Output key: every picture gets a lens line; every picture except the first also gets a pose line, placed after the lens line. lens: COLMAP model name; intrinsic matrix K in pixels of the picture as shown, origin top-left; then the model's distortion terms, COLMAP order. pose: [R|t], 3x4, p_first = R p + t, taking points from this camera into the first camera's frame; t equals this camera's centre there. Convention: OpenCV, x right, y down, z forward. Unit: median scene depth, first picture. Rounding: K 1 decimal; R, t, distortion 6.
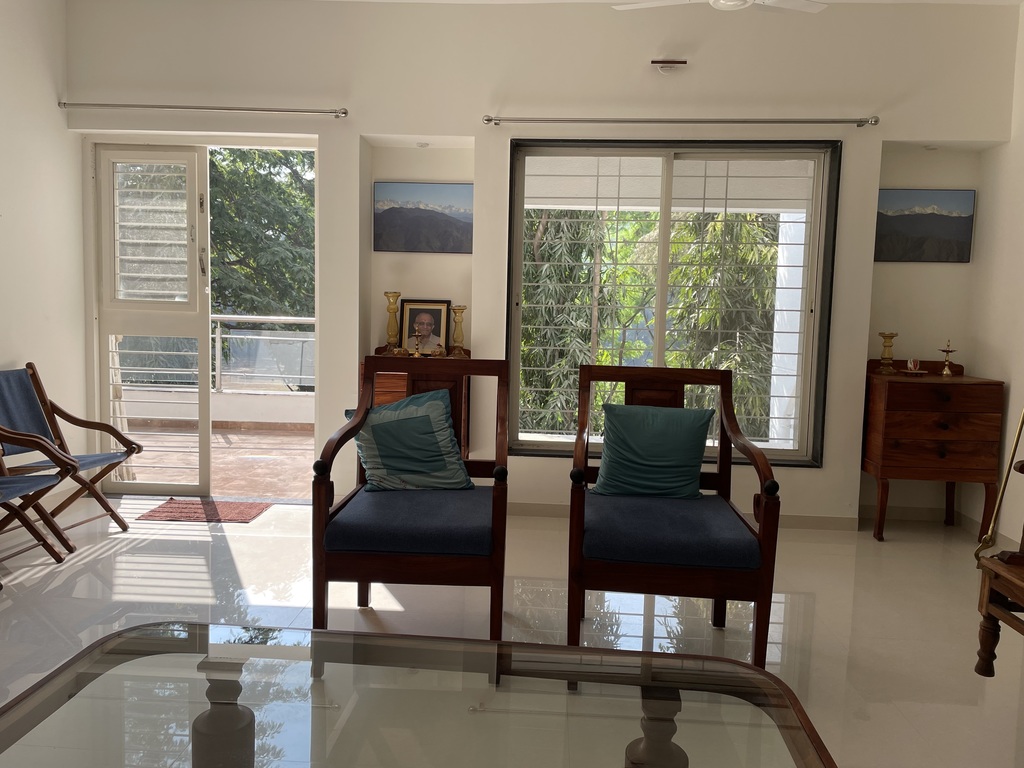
lens RADIAL K [[777.6, 0, 513.9], [0, 777.6, 375.3], [0, 0, 1]] dist [0.106659, -0.148466]
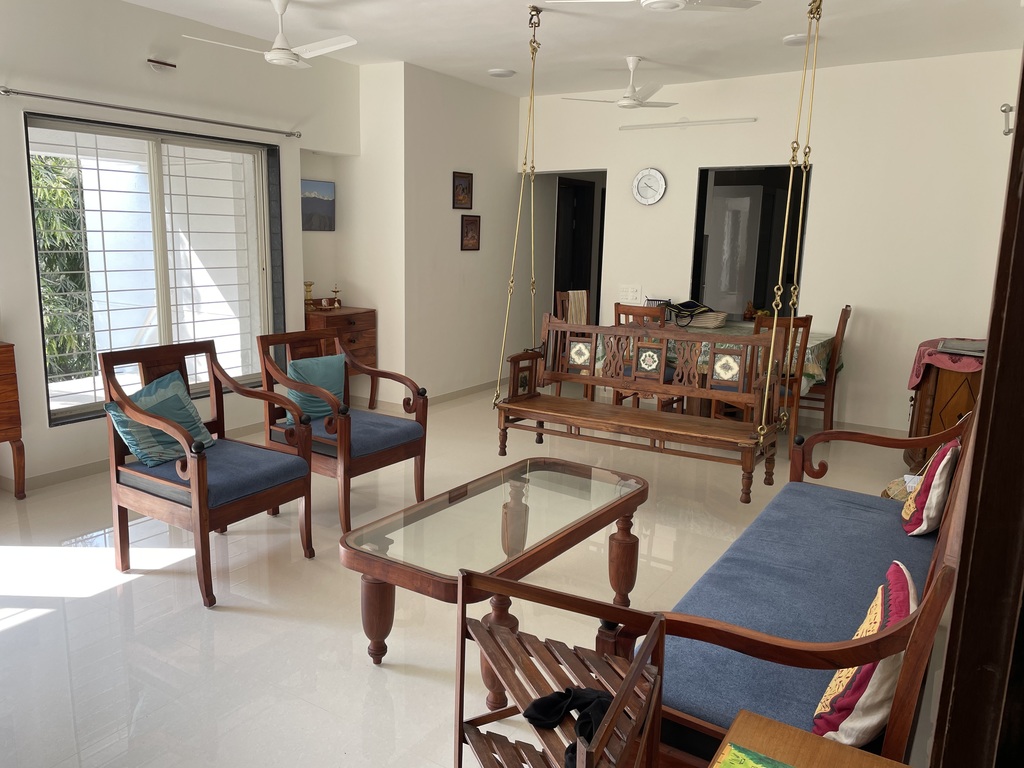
lens RADIAL K [[777.6, 0, 513.9], [0, 777.6, 375.3], [0, 0, 1]] dist [0.106659, -0.148466]
pose [[0.473902, -0.175248, 0.862963, -0.643326], [0.062539, 0.984220, 0.165529, -0.103487], [-0.878354, -0.024476, 0.477384, -0.026350]]
